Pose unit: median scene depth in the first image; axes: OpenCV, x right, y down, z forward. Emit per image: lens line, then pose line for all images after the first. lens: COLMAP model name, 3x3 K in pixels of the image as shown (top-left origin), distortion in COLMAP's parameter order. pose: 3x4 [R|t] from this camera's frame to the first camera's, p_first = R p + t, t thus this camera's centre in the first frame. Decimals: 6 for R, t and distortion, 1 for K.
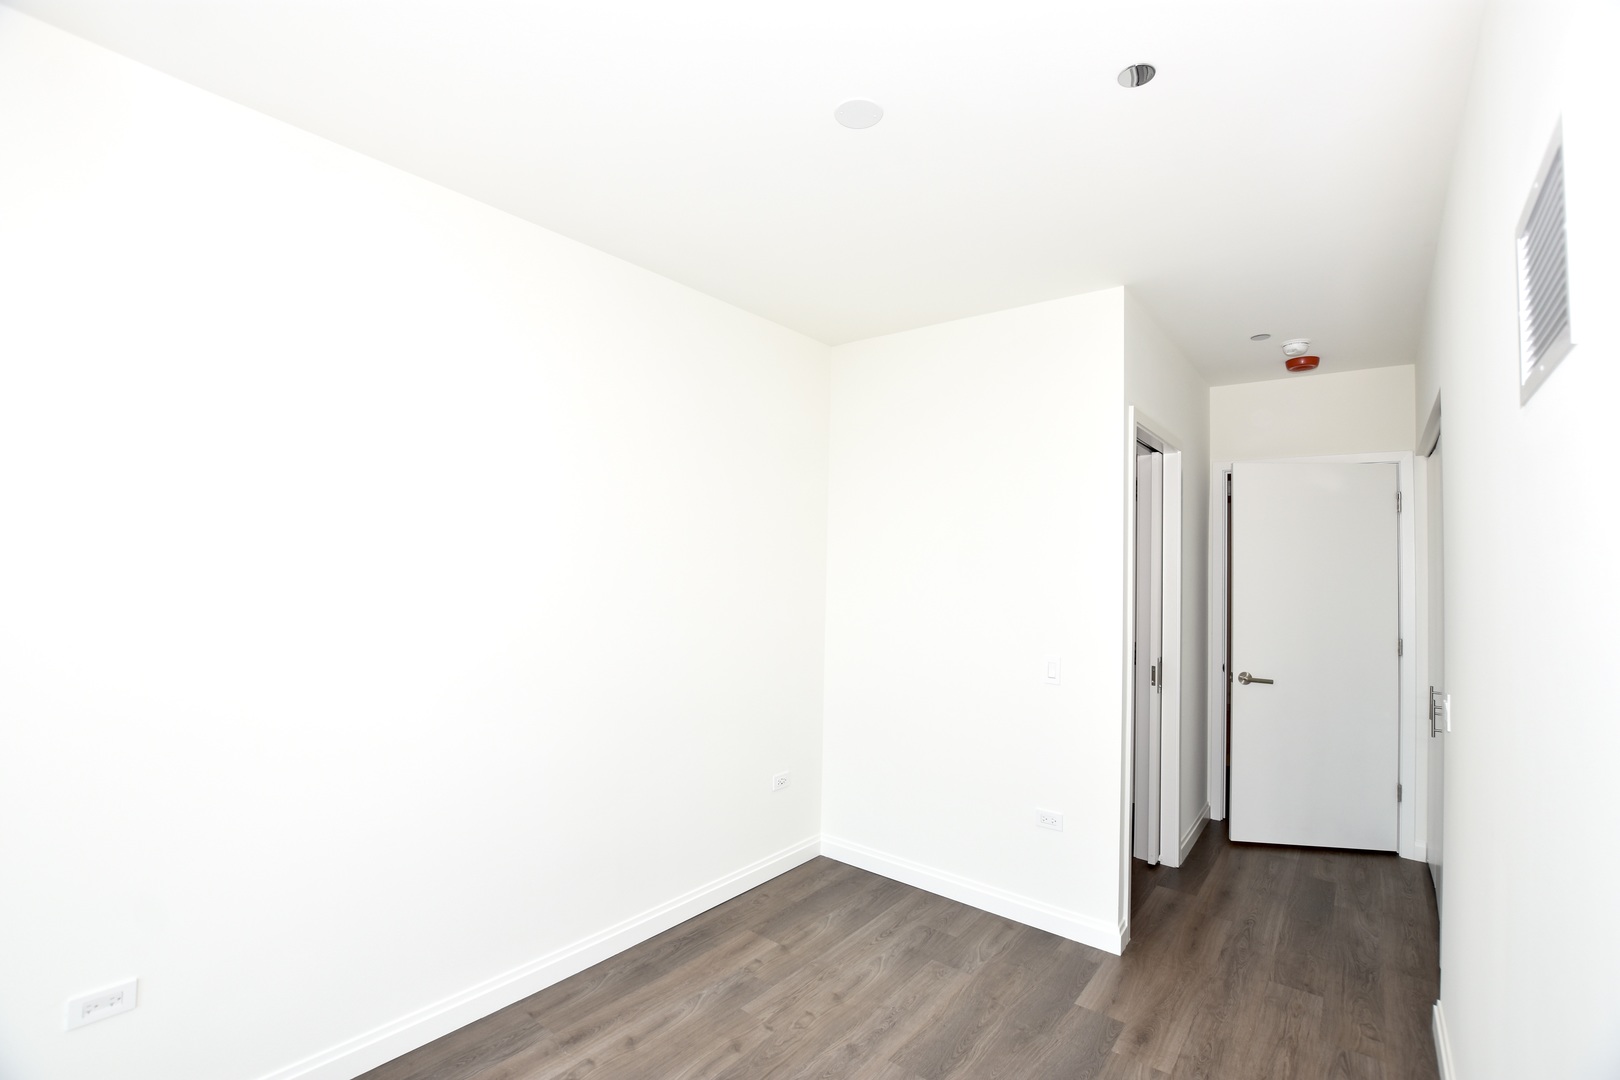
lens RADIAL K [[711.9, 0, 812.4], [0, 711.9, 539.2], [0, 0, 1]] dist [-0.030462, 0.001690]
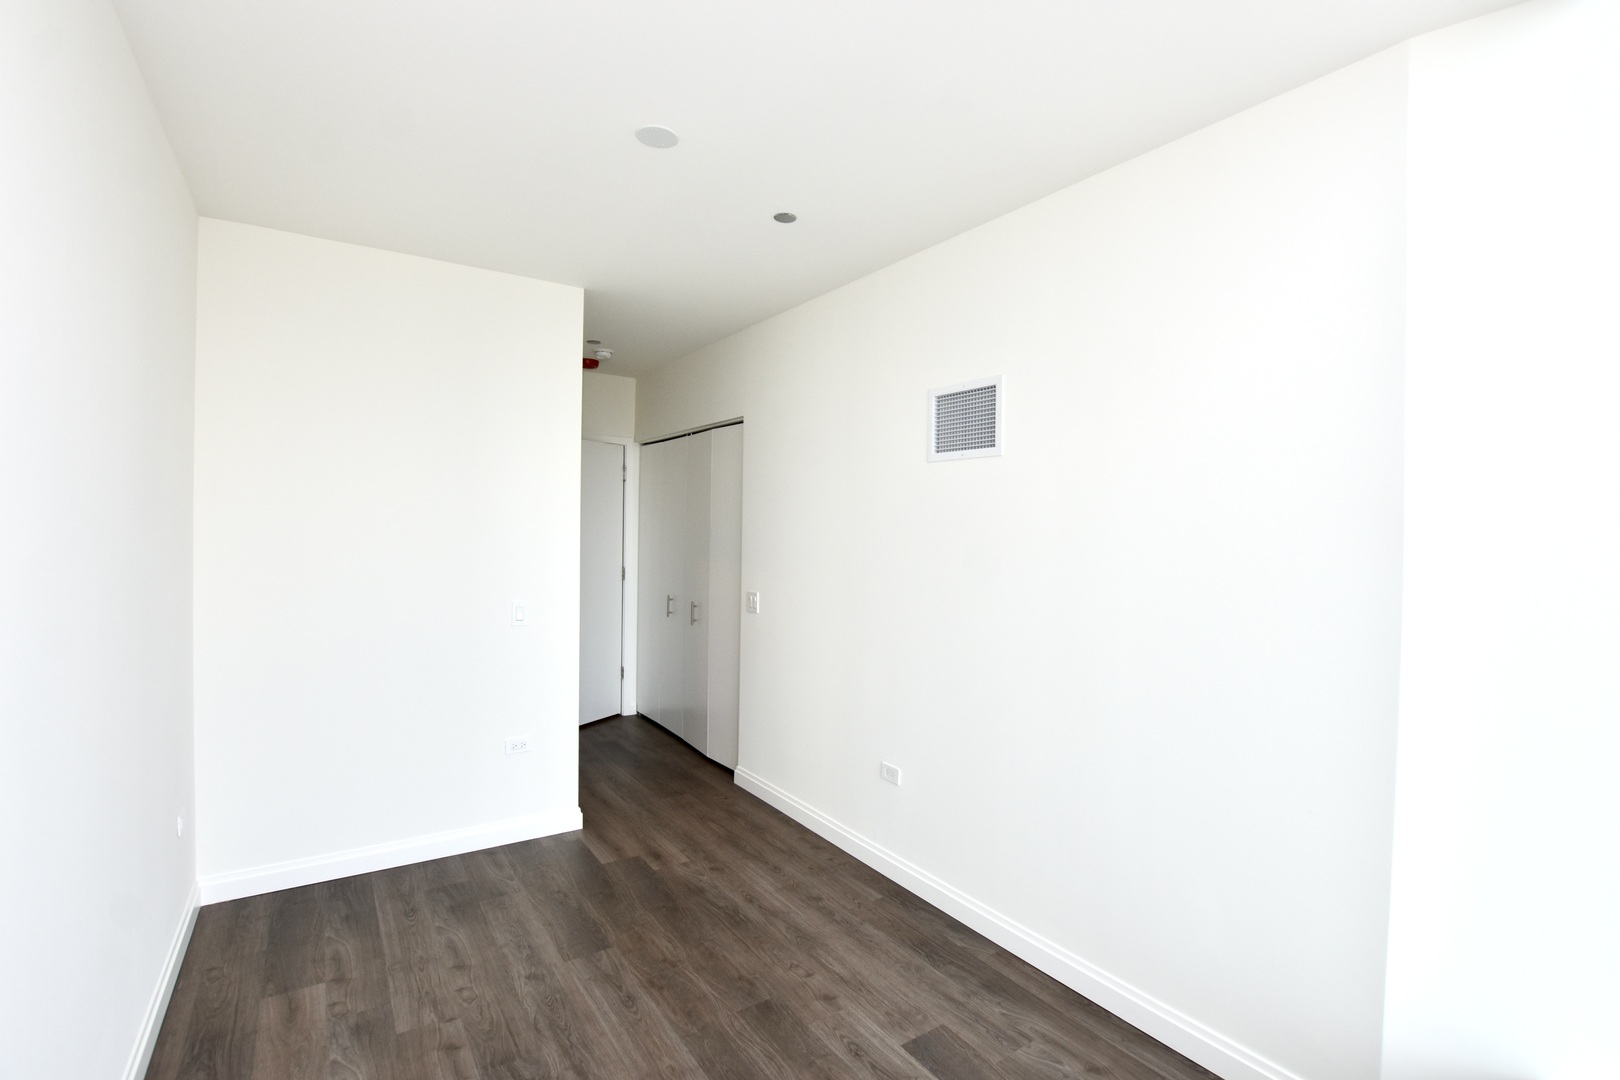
lens RADIAL K [[711.9, 0, 812.4], [0, 711.9, 539.2], [0, 0, 1]] dist [-0.030462, 0.001690]
pose [[0.325488, -0.038339, 0.944769, -0.654479], [-0.030758, 0.998220, 0.051105, -0.004124], [-0.945046, -0.045693, 0.323729, 0.235891]]
